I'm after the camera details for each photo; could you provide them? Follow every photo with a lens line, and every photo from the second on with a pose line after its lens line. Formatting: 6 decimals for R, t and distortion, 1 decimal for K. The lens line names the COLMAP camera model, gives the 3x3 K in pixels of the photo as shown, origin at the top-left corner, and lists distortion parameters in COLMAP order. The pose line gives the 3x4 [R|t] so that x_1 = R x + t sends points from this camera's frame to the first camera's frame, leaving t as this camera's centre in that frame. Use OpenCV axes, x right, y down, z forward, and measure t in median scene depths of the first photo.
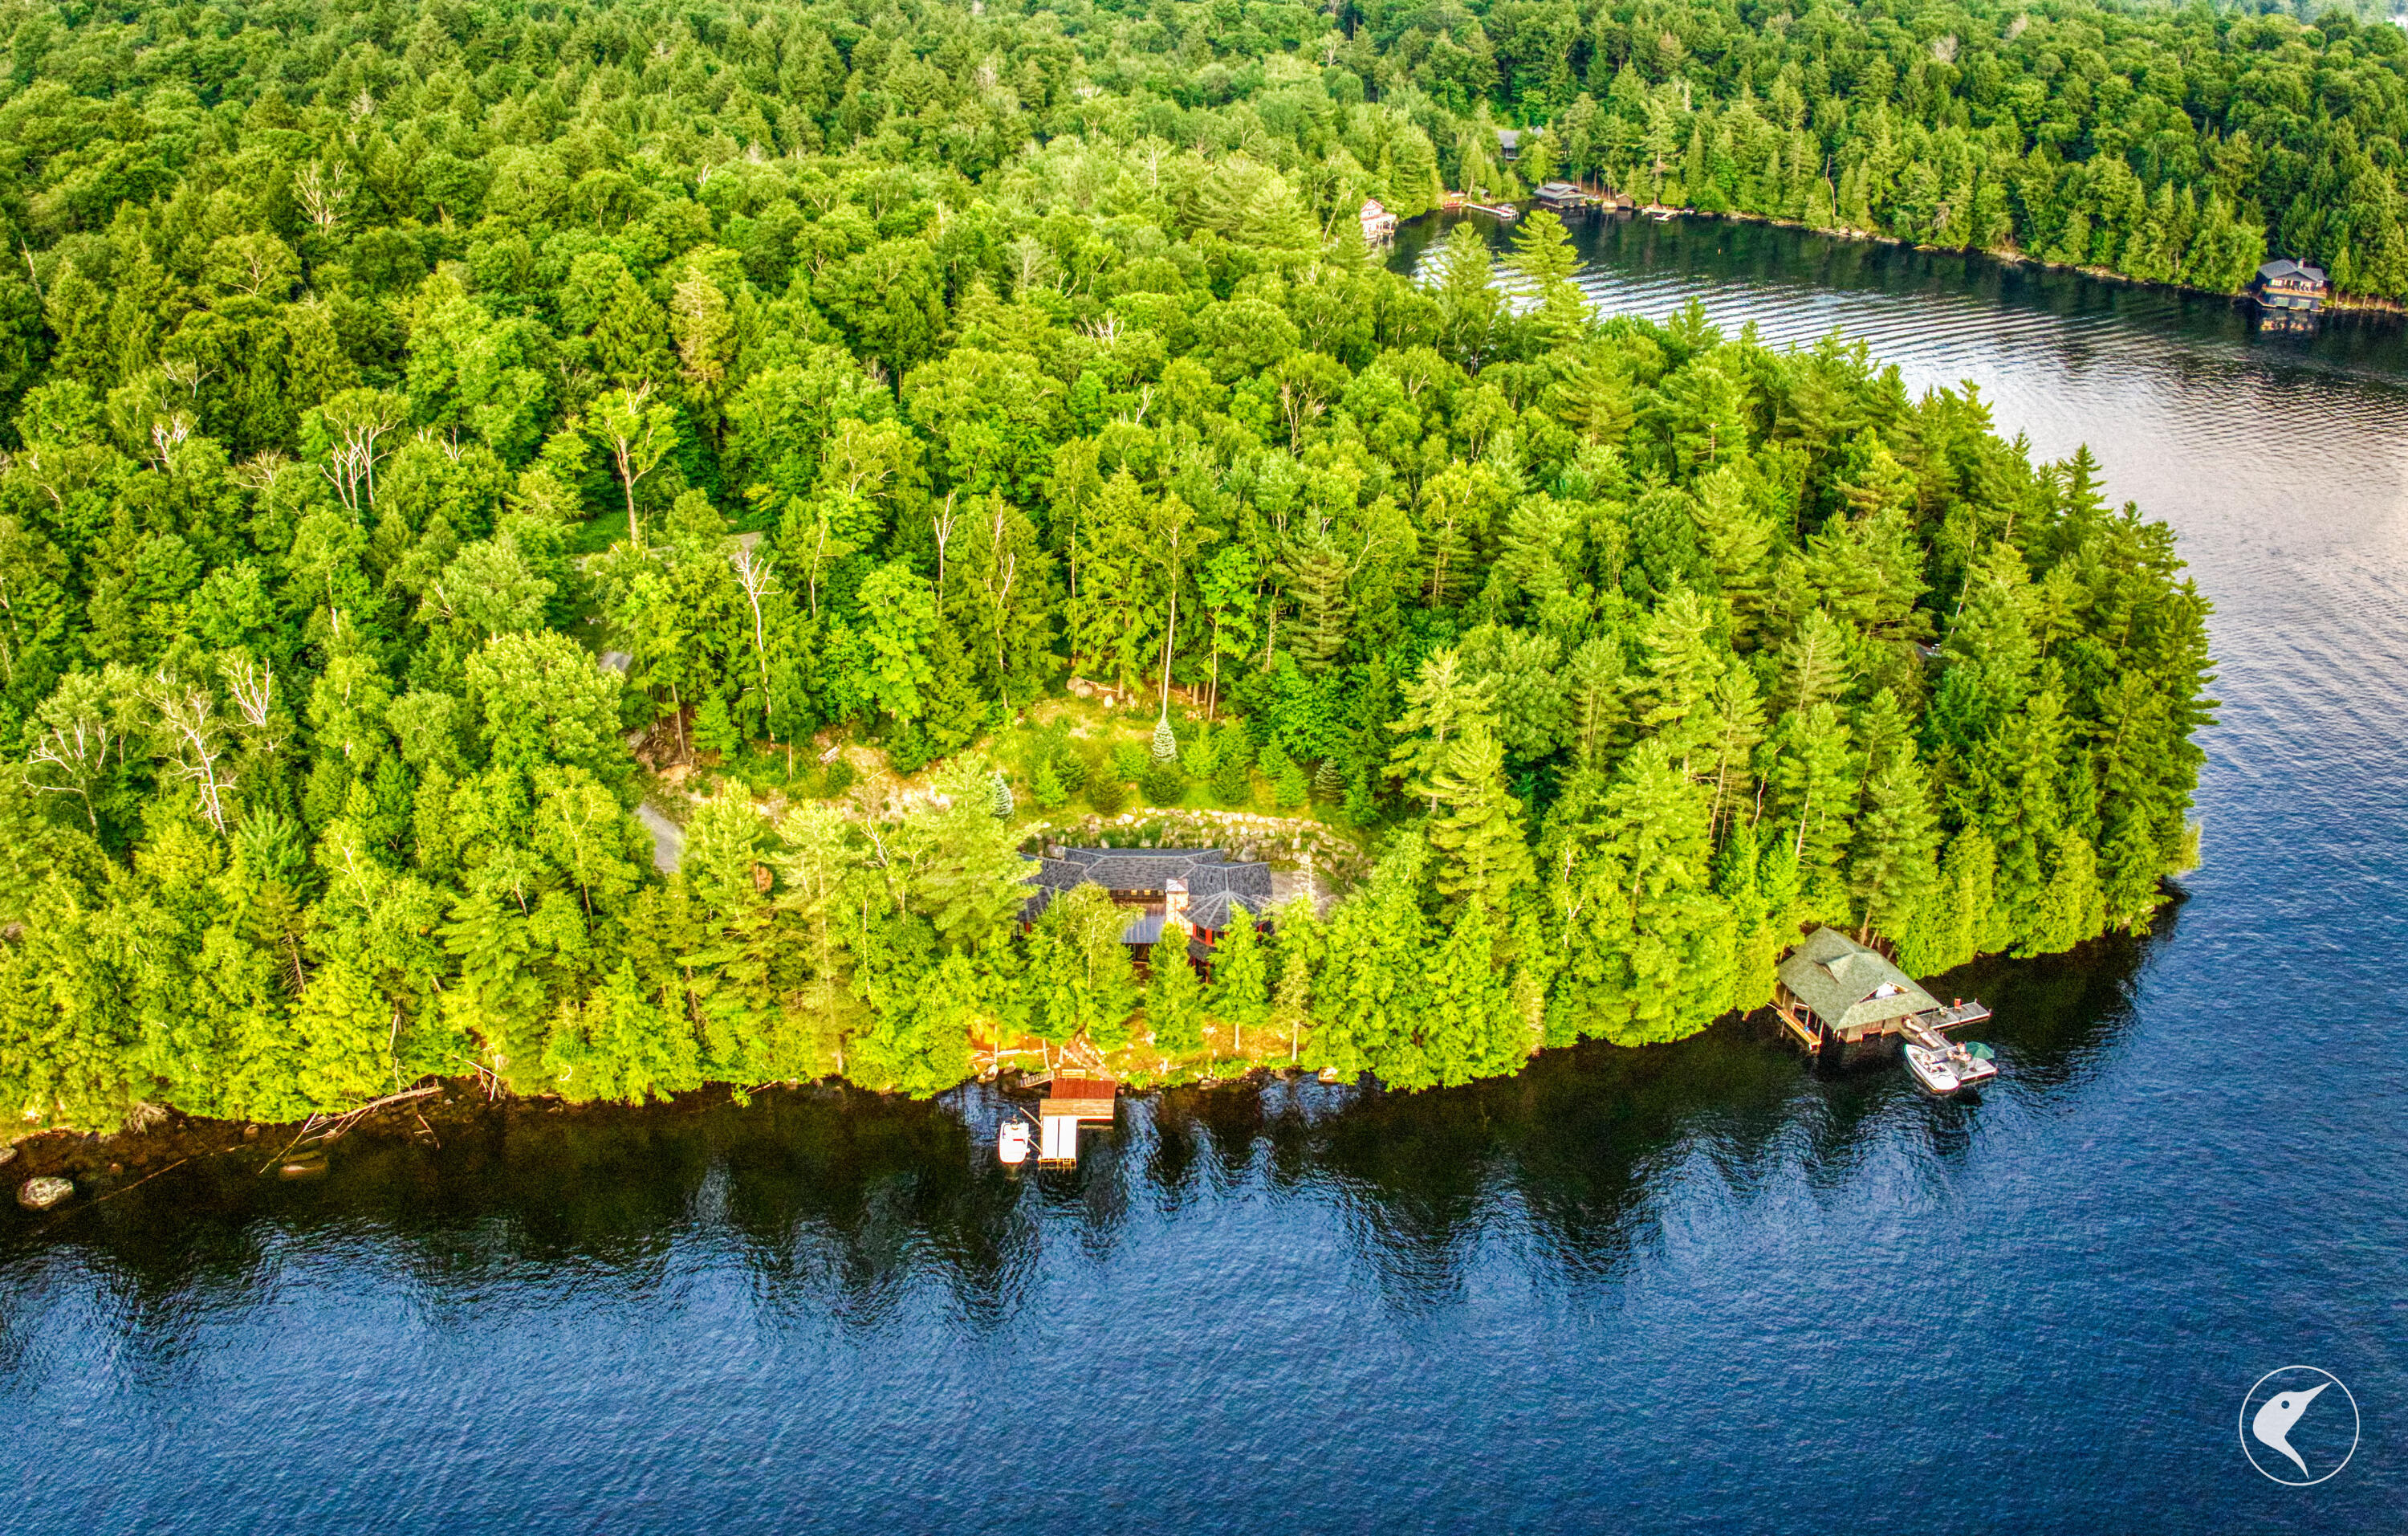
lens RADIAL K [[1808.1, 0, 1126.8], [0, 1808.1, 766.5], [0, 0, 1]] dist [-0.096862, -0.002845]
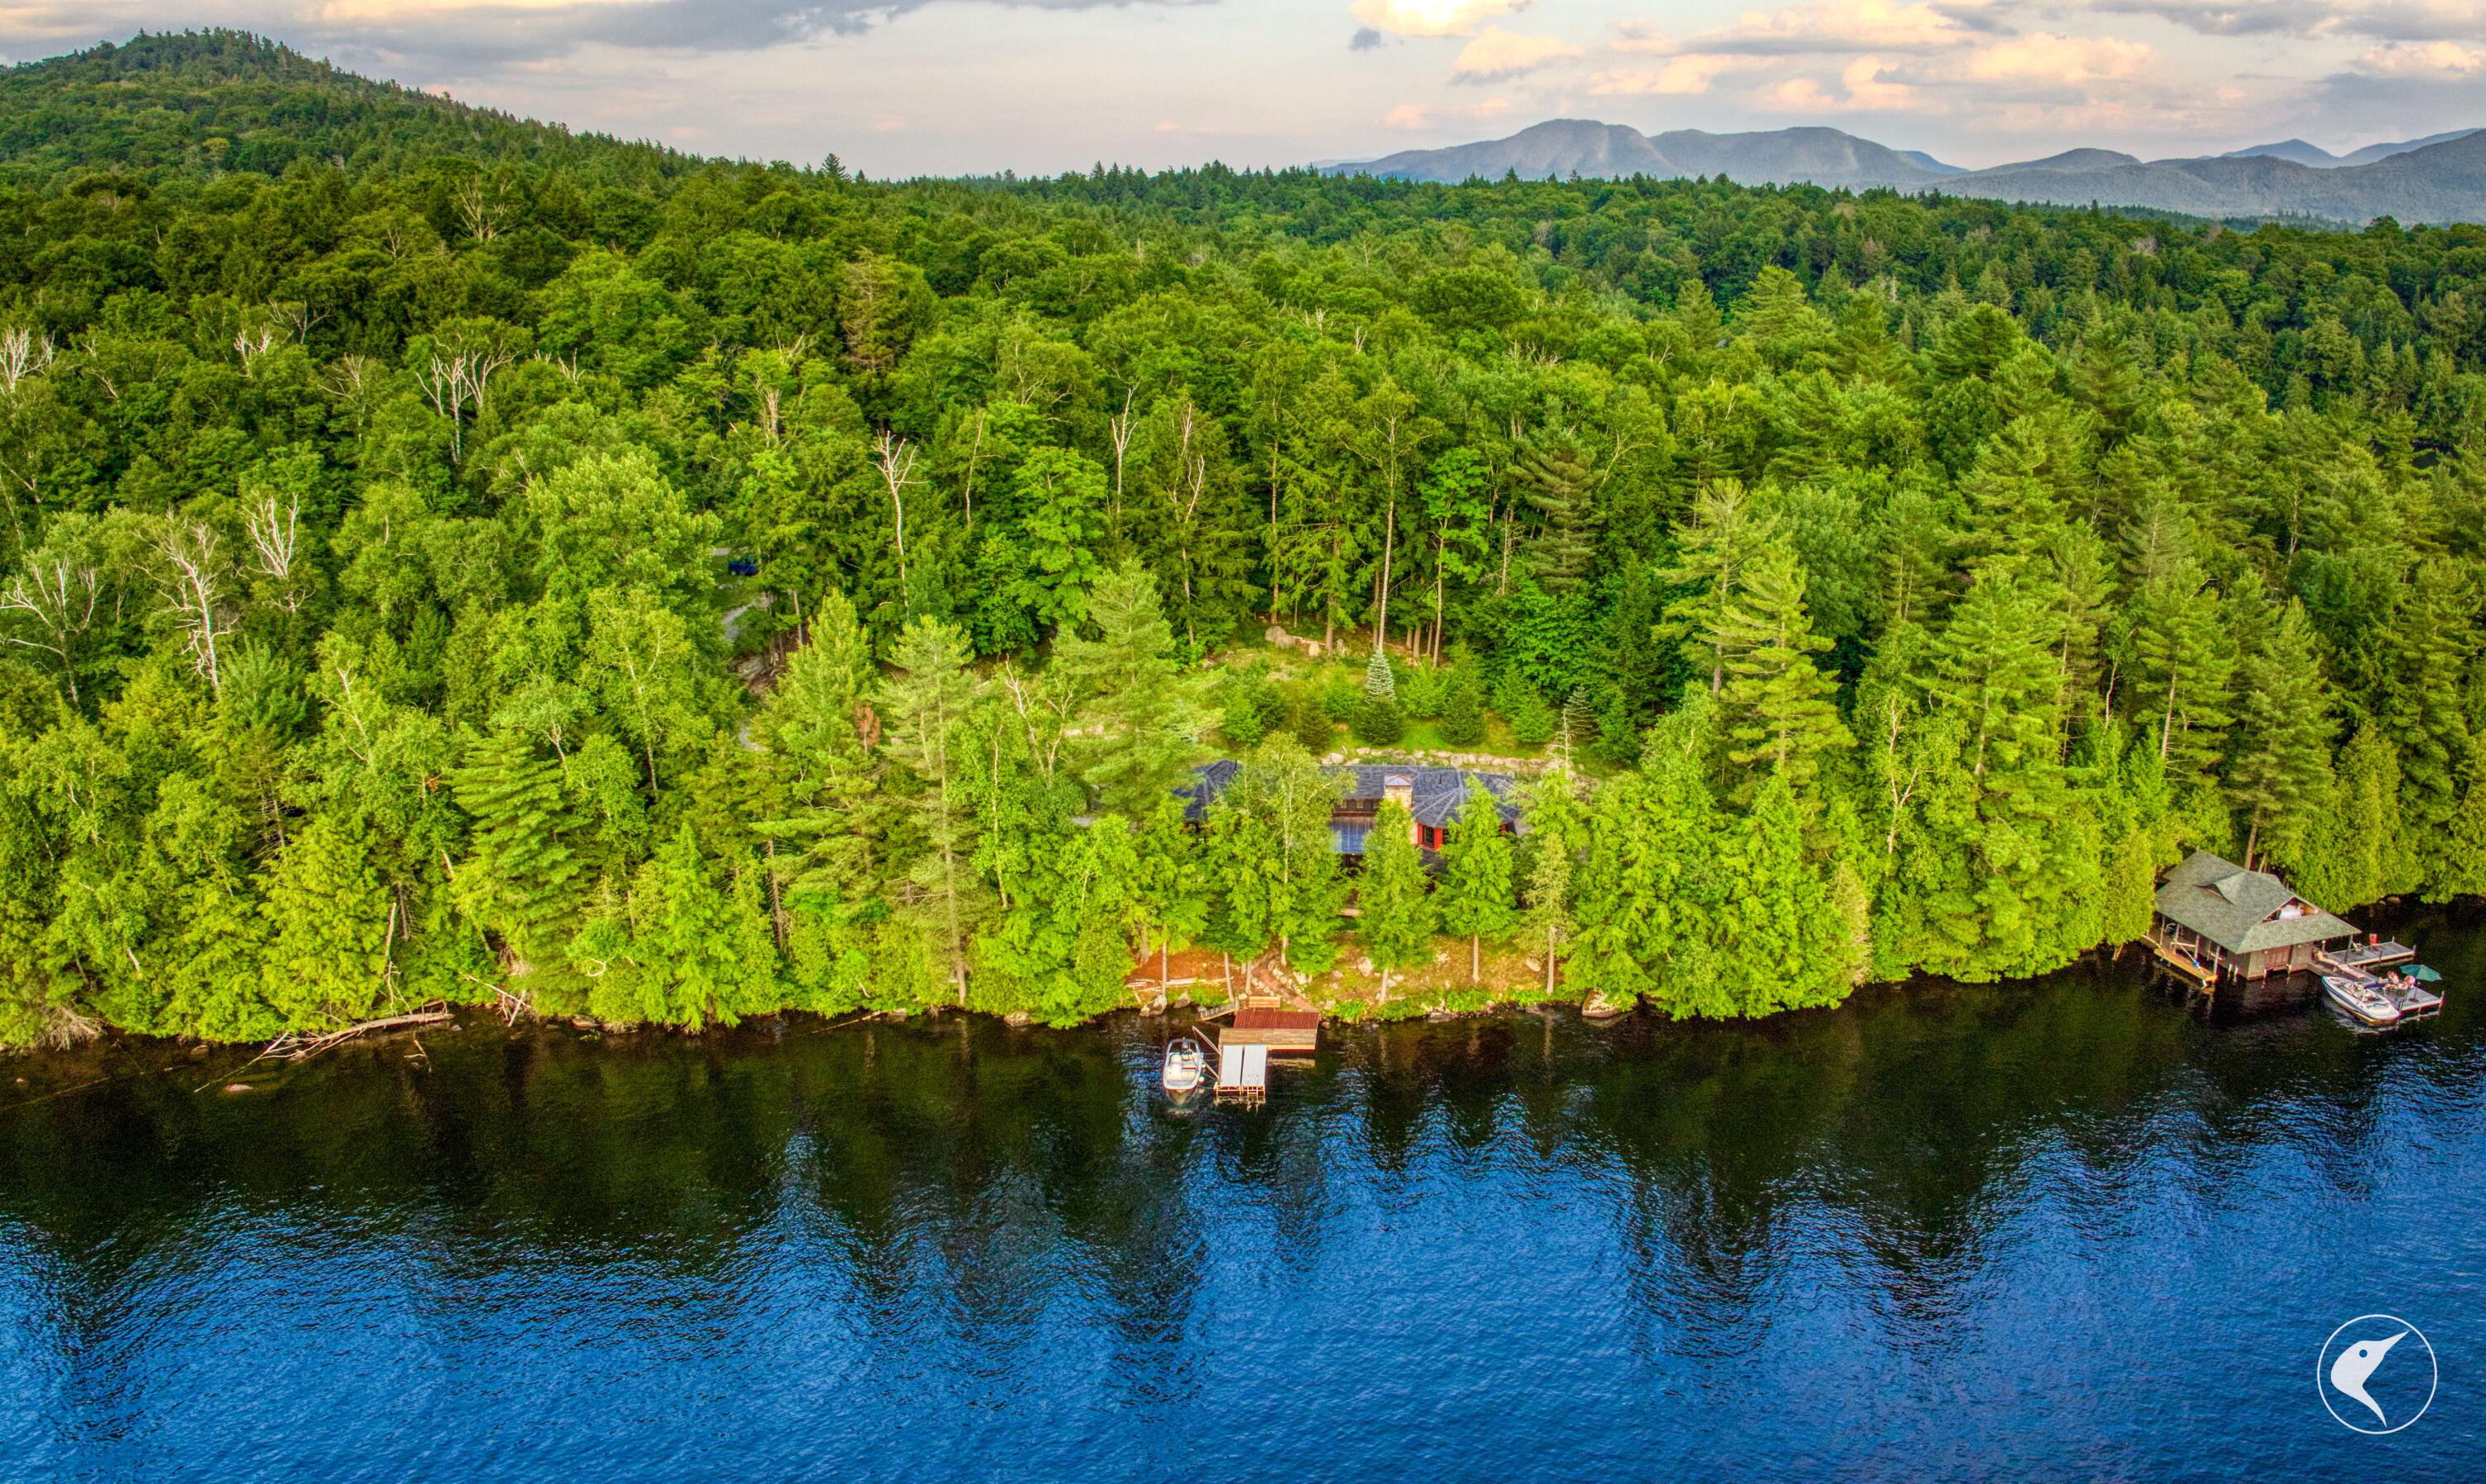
lens RADIAL K [[1779.8, 0, 1333.4], [0, 1779.8, 746.9], [0, 0, 1]] dist [-0.103535, -0.000268]
pose [[0.999993, 0.002928, -0.002457, 0.001241], [-0.003304, 0.985356, -0.170478, 0.166732], [0.001922, 0.170485, 0.985358, 0.204305]]
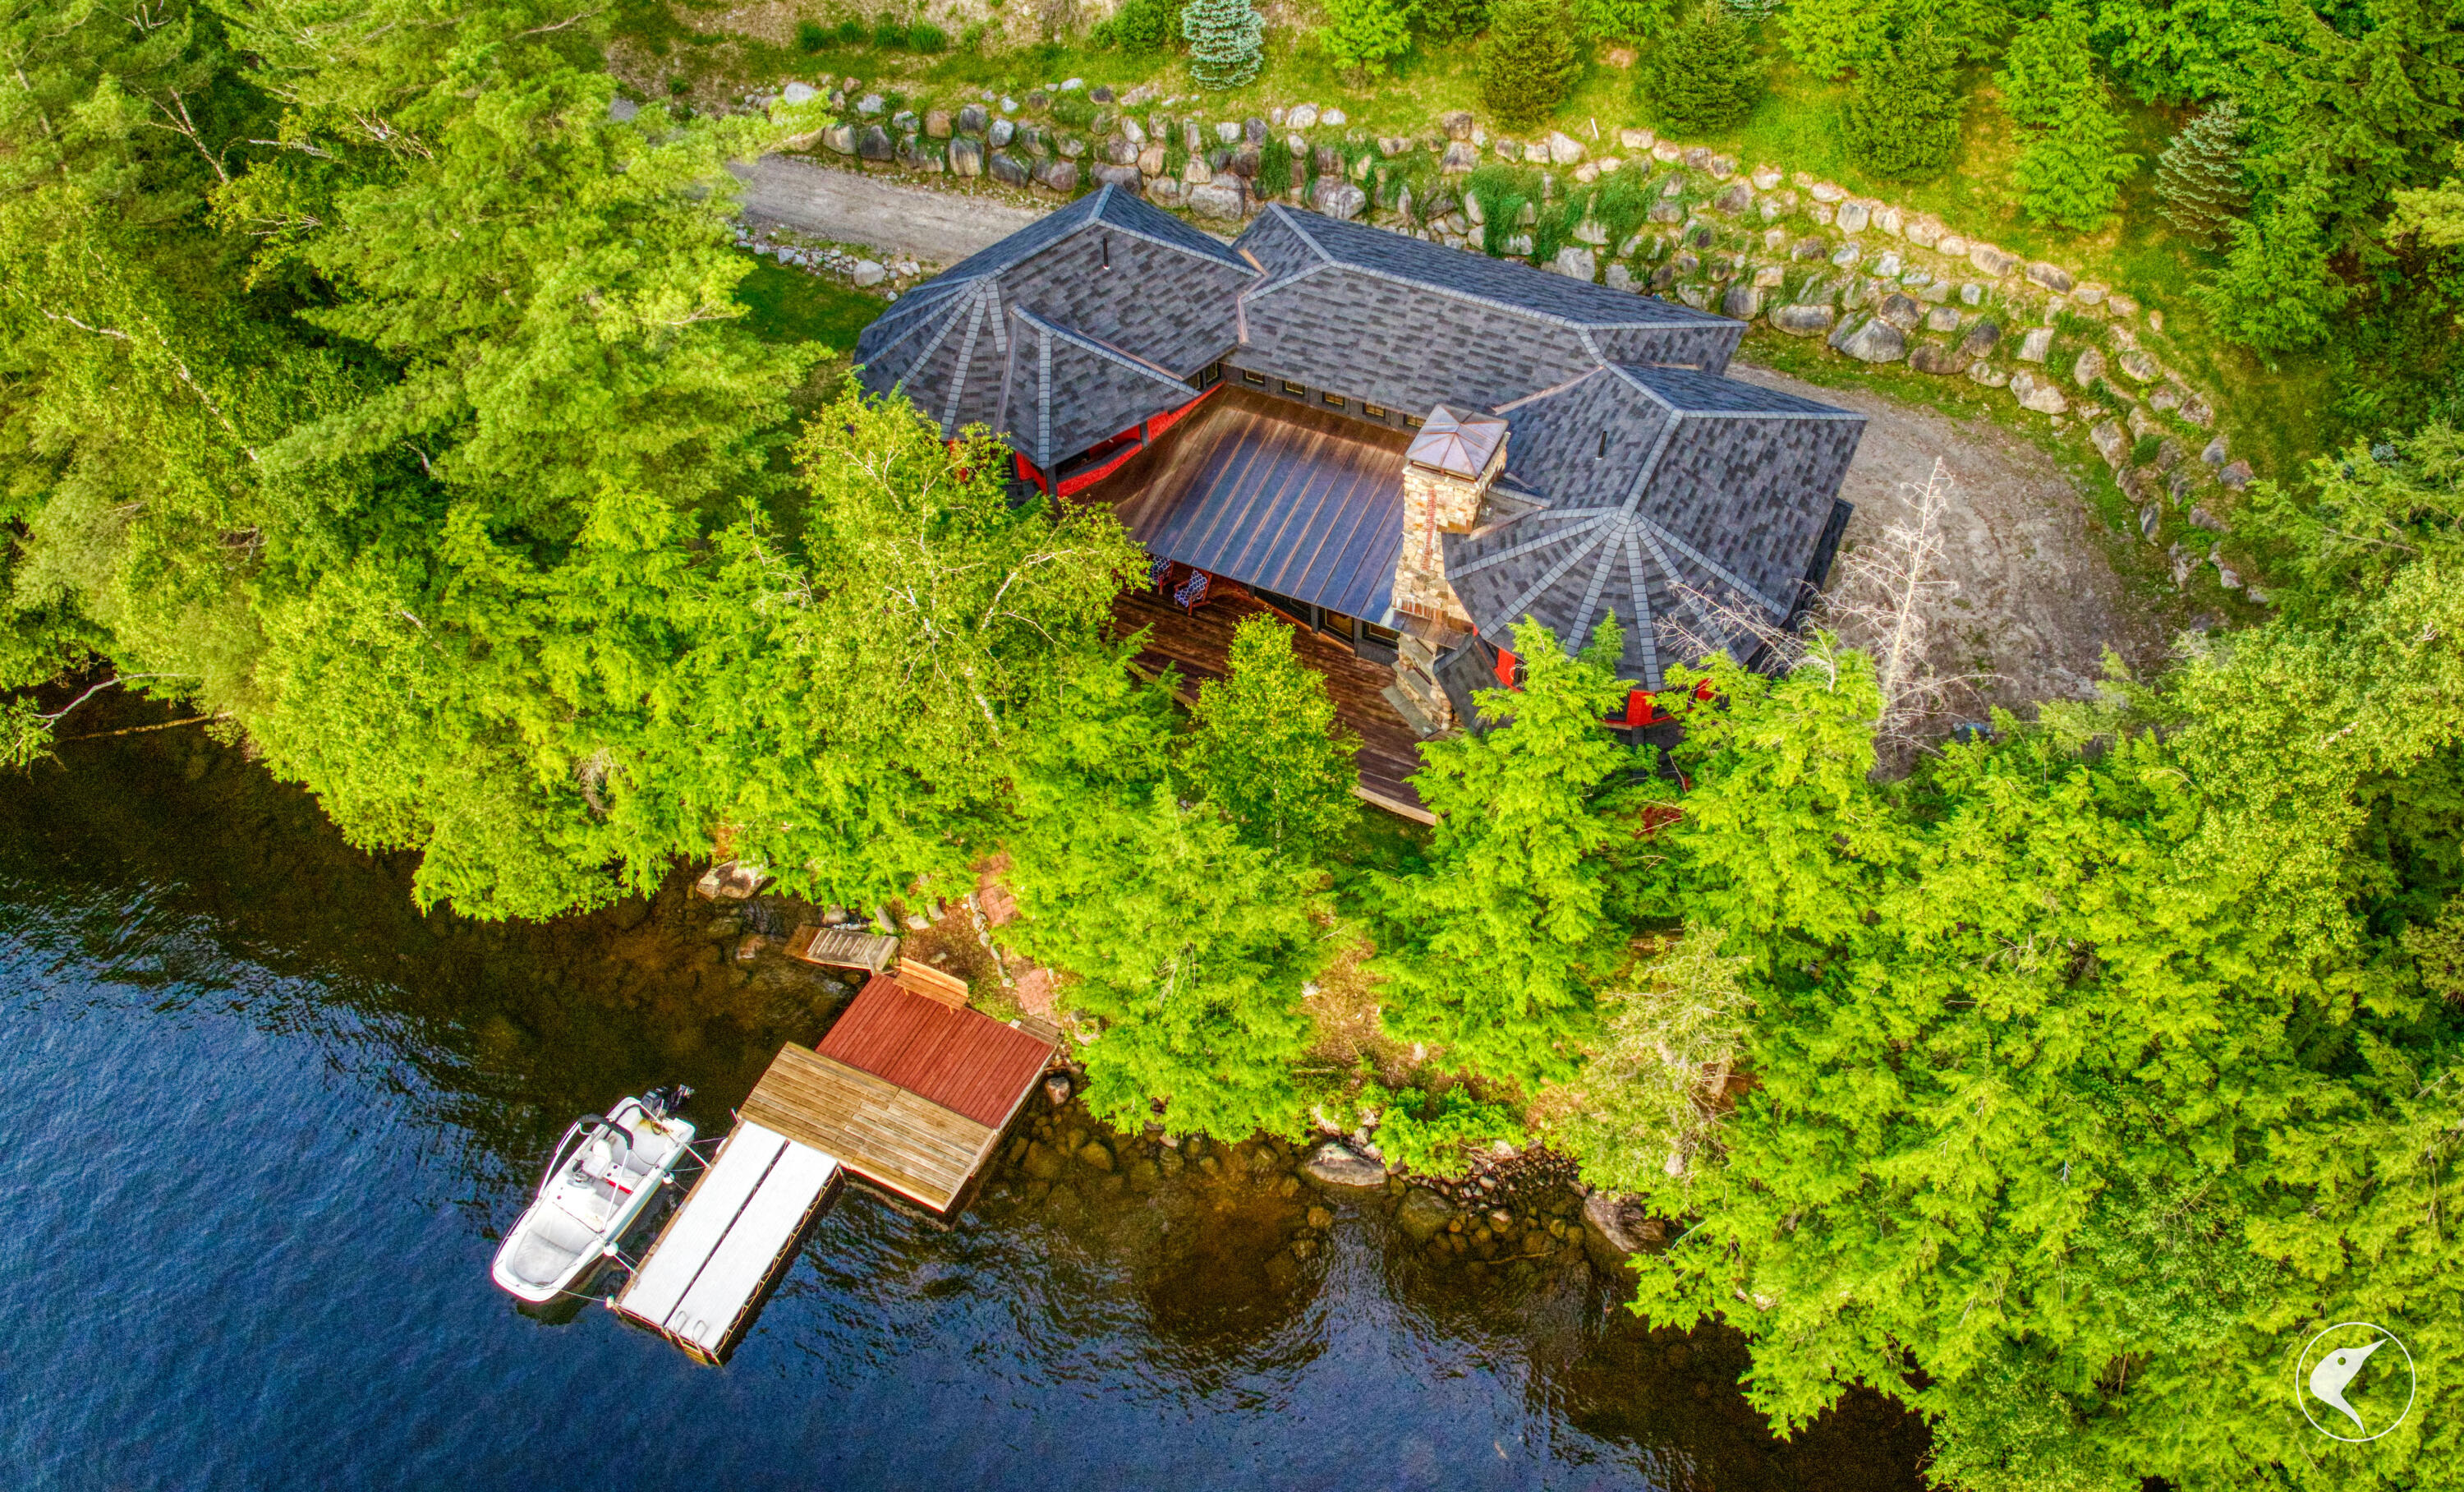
lens RADIAL K [[1830.1, 0, 1362.0], [0, 1830.1, 739.8], [0, 0, 1]] dist [-0.113760, -0.001176]
pose [[0.918393, 0.298724, -0.259458, 0.089435], [-0.179882, 0.899284, 0.398660, 0.000299], [0.352416, -0.319455, 0.879632, 0.669806]]
